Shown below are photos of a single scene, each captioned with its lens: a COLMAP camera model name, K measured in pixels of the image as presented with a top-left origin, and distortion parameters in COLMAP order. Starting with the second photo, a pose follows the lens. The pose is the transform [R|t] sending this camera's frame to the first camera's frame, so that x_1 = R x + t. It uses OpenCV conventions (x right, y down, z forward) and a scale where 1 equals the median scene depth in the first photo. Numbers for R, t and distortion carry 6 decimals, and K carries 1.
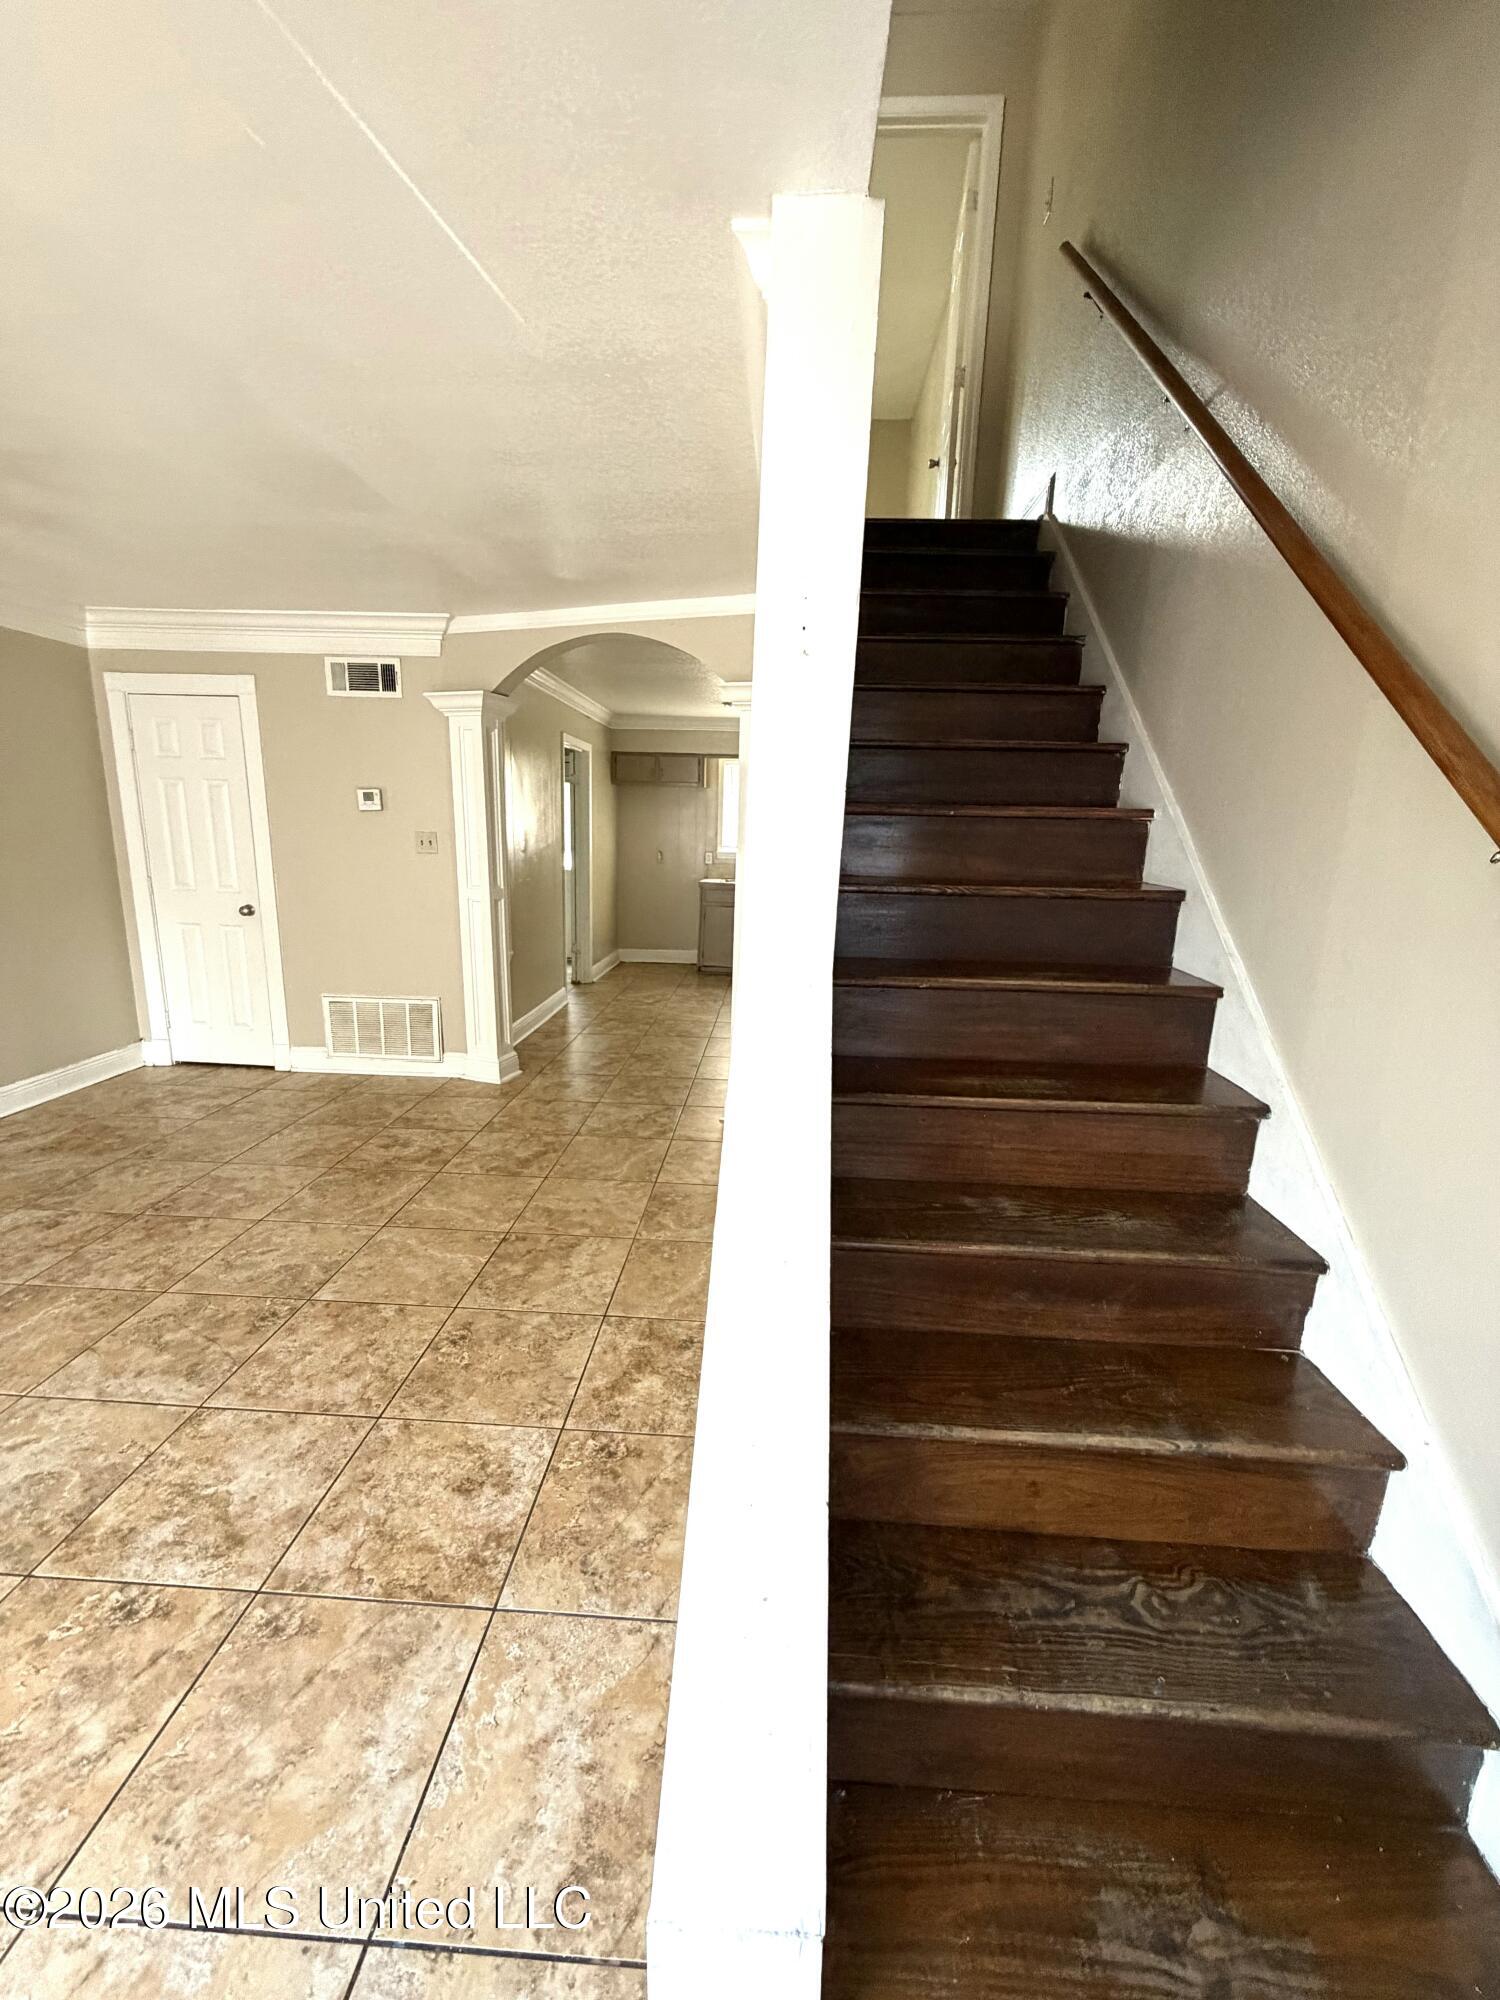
lens RADIAL K [[792.1, 0, 750.6], [0, 792.1, 997.1], [0, 0, 1]] dist [0.002189, 0.000275]
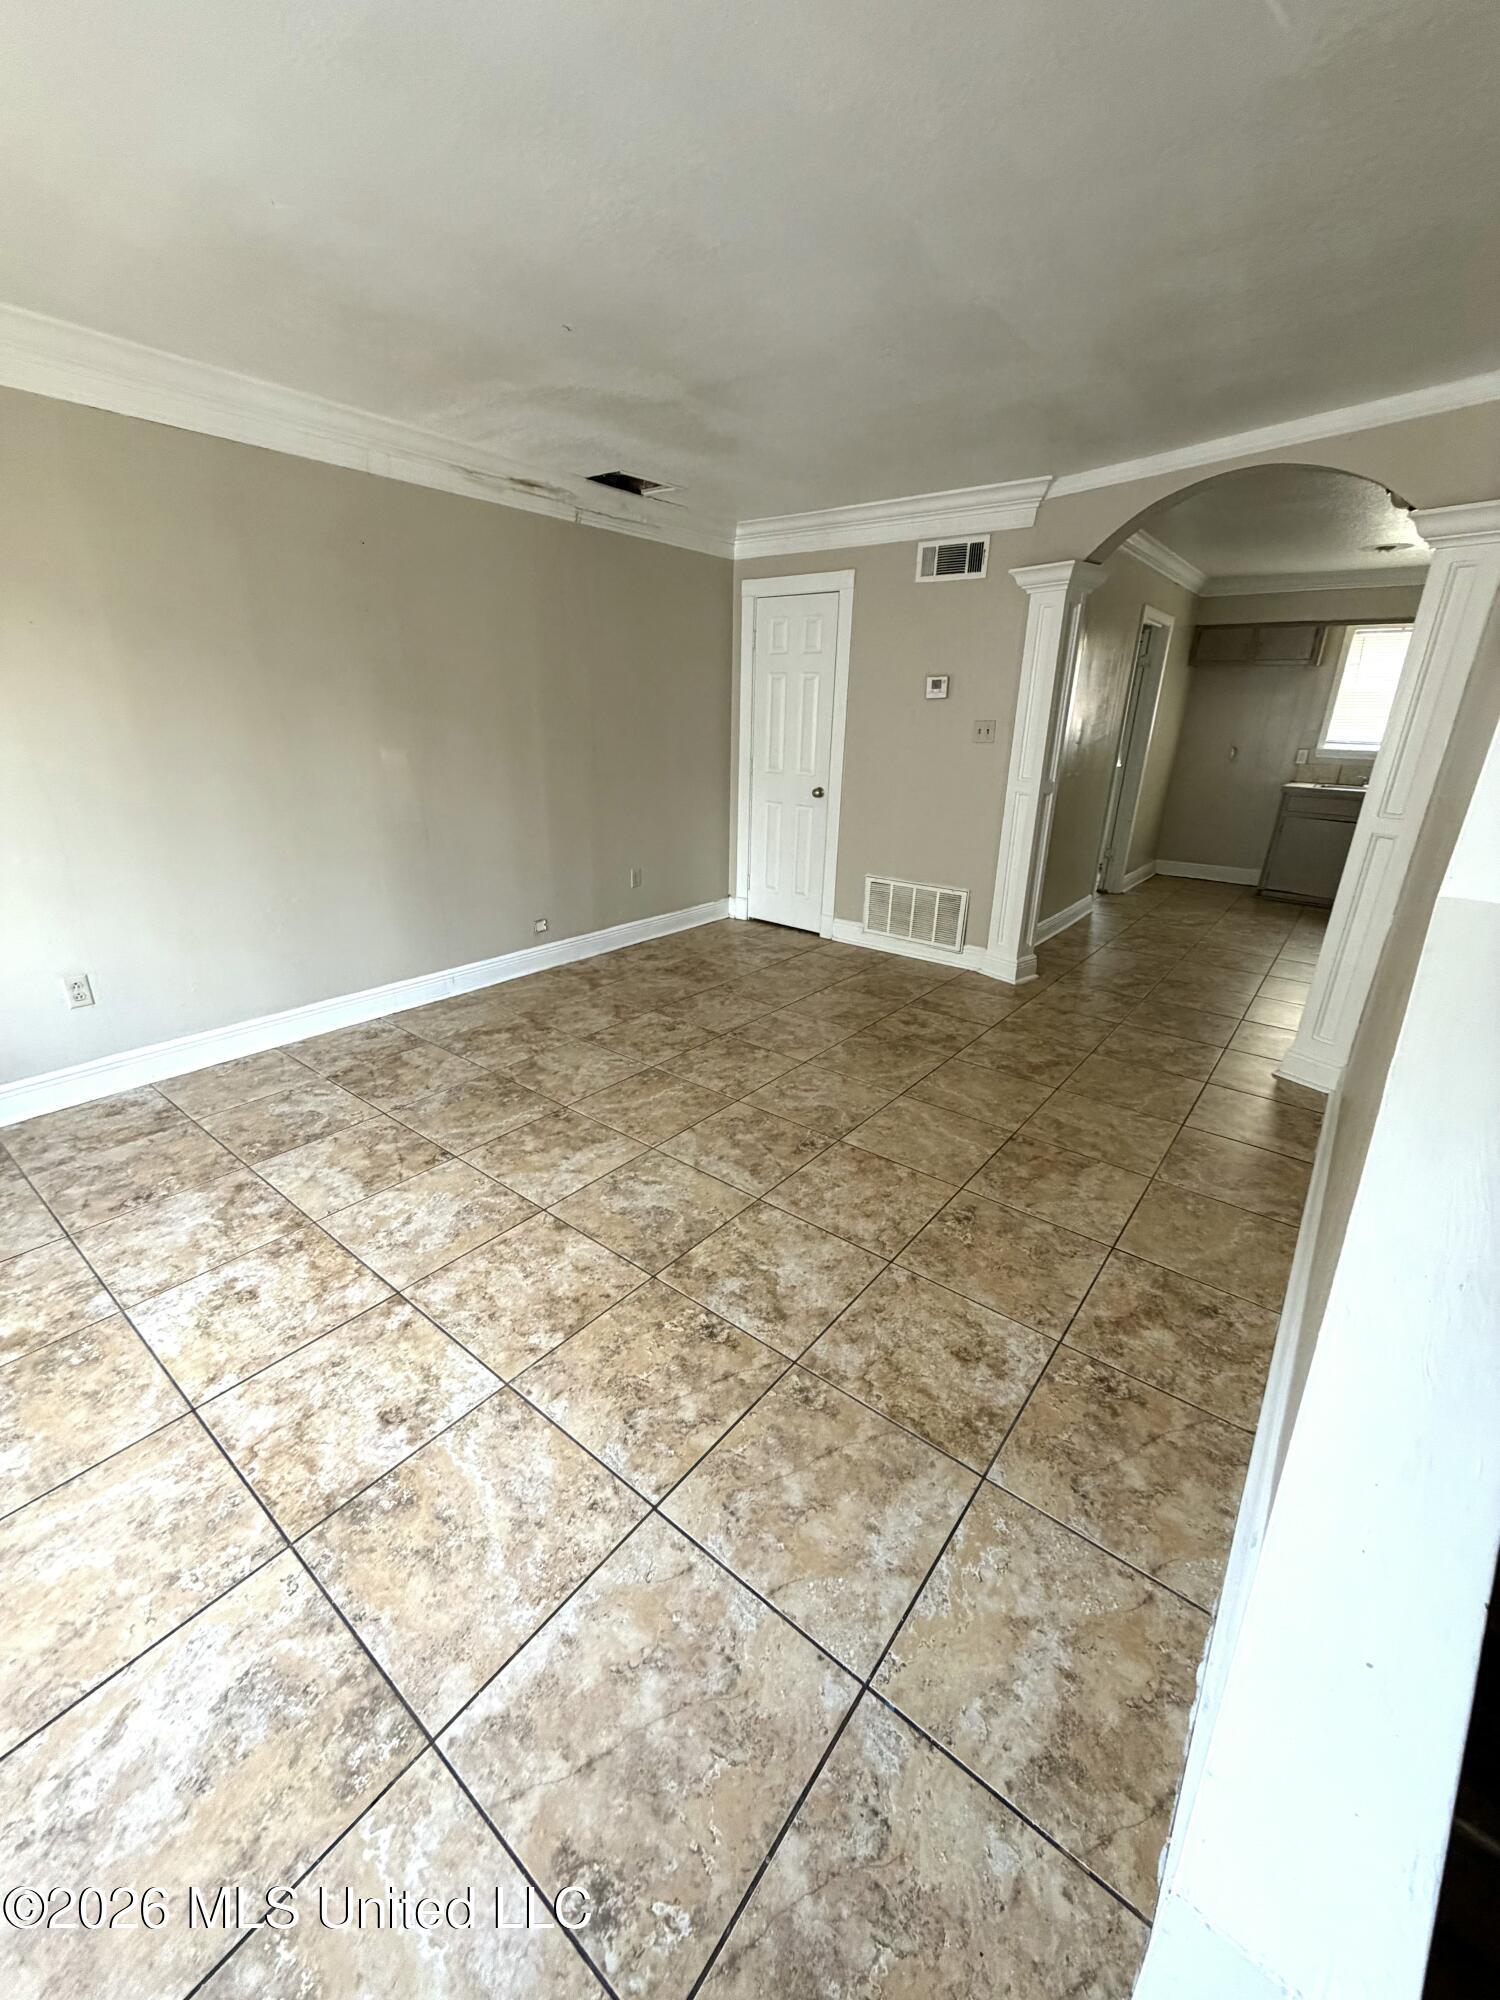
lens RADIAL K [[792.1, 0, 754.8], [0, 792.1, 997.0], [0, 0, 1]] dist [0.002189, 0.000275]
pose [[0.817066, 0.190155, -0.544283, -0.067492], [-0.121332, 0.979615, 0.160105, 0.010149], [0.563632, -0.064777, 0.823482, 0.003984]]
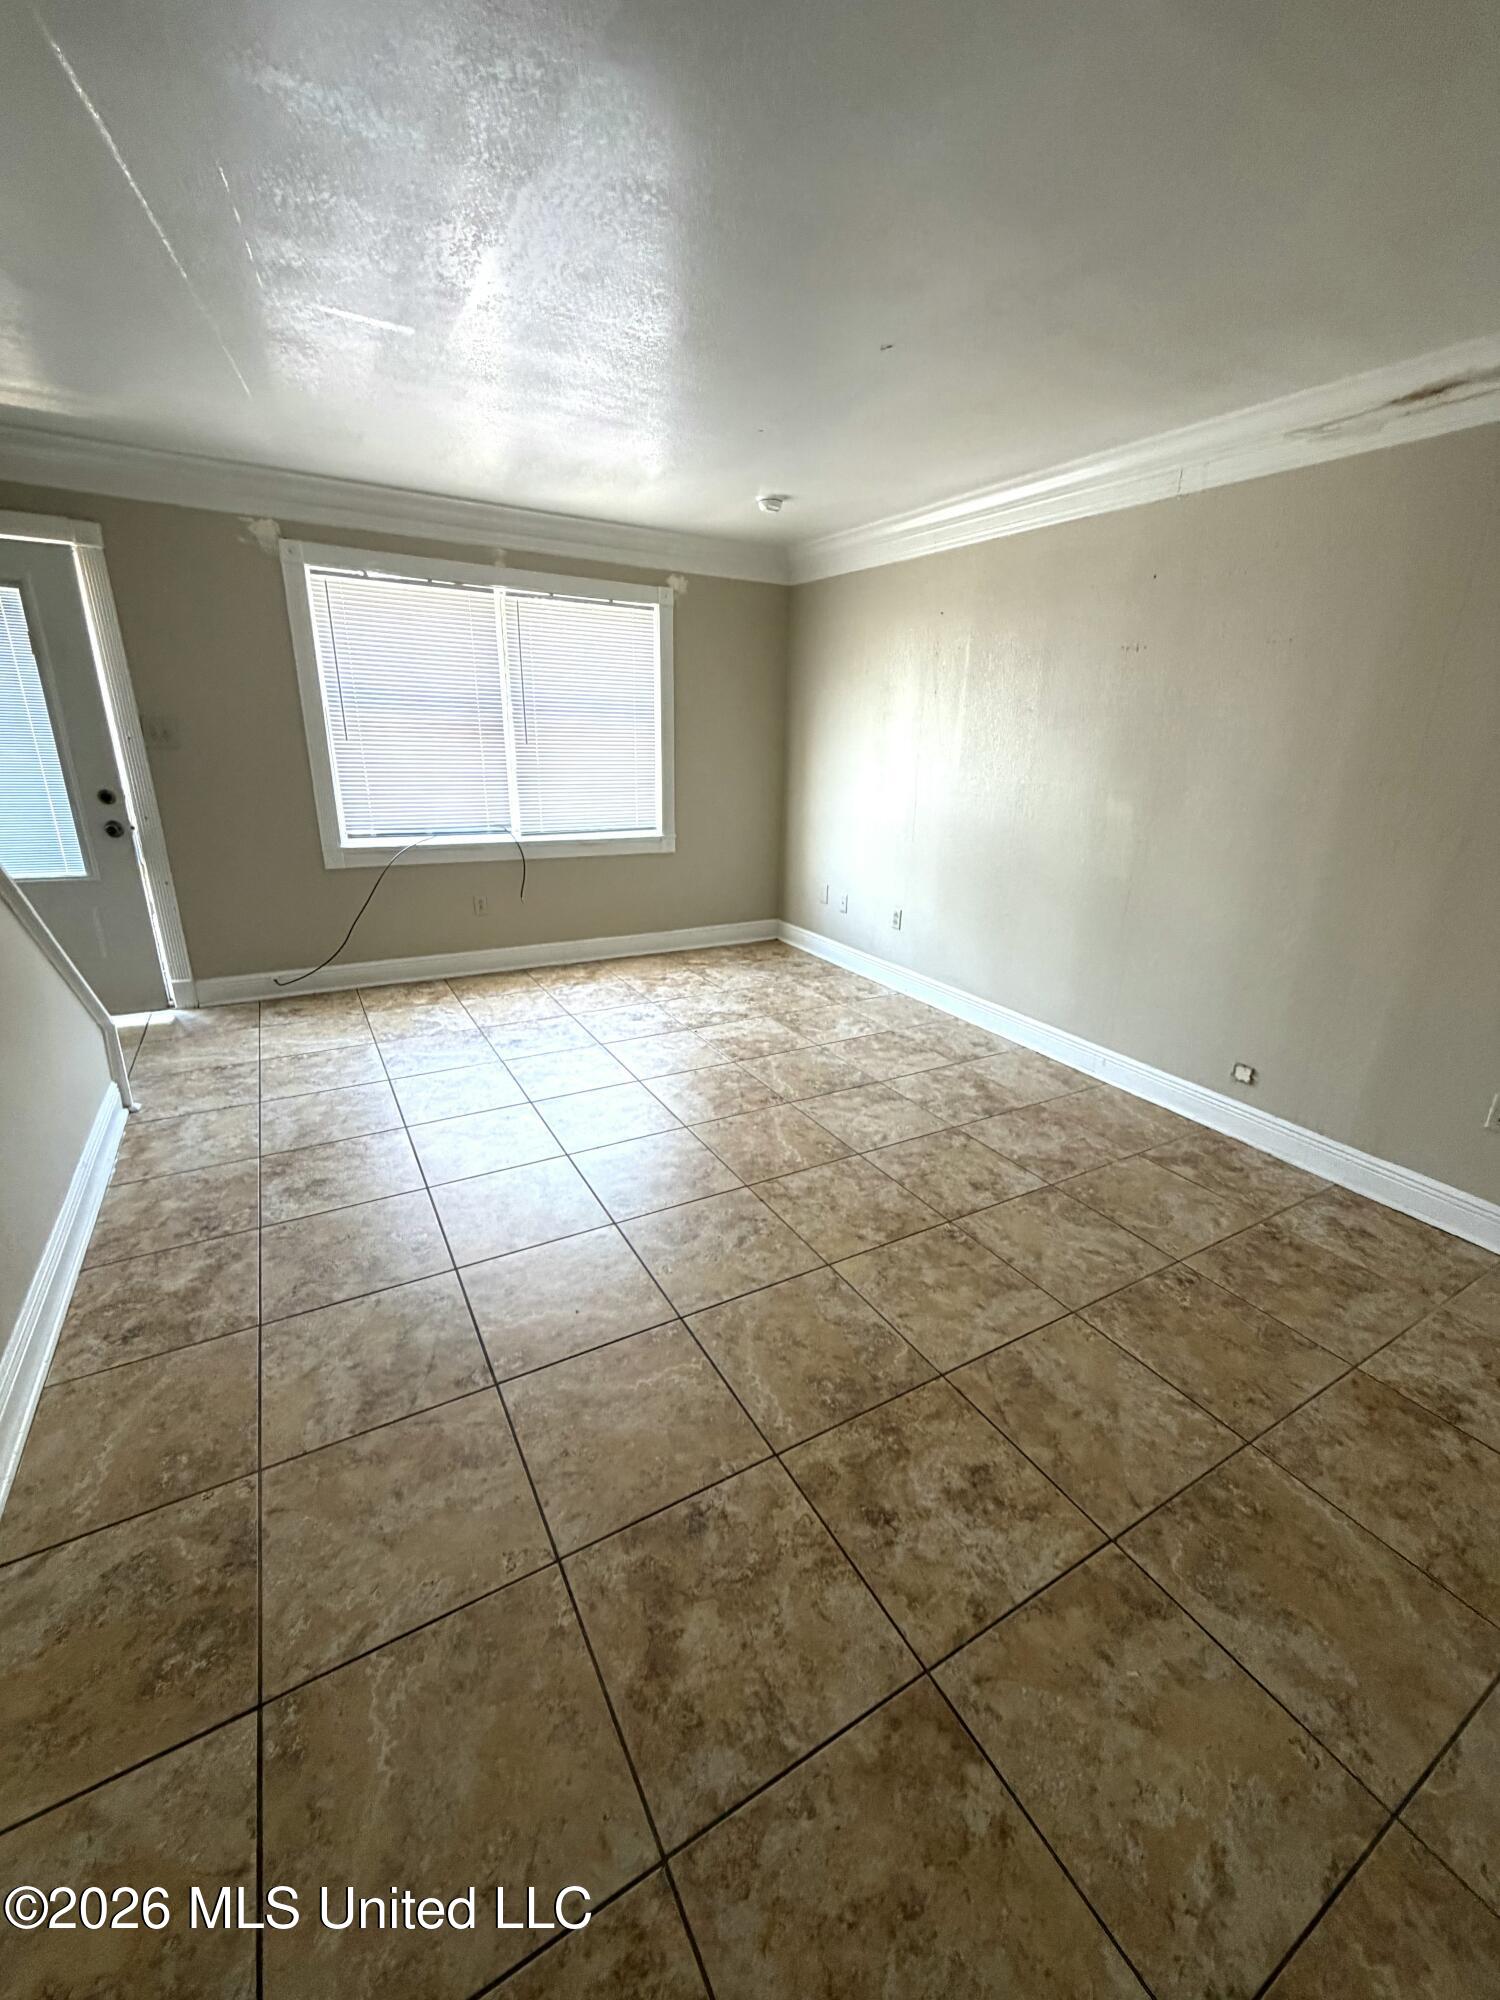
lens RADIAL K [[792.1, 0, 753.9], [0, 792.1, 1006.1], [0, 0, 1]] dist [0.002189, 0.000275]
pose [[-0.835328, 0.130025, -0.534155, -0.192462], [-0.169631, 0.863256, 0.475410, -0.315792], [0.522927, 0.487732, -0.699045, 1.494902]]
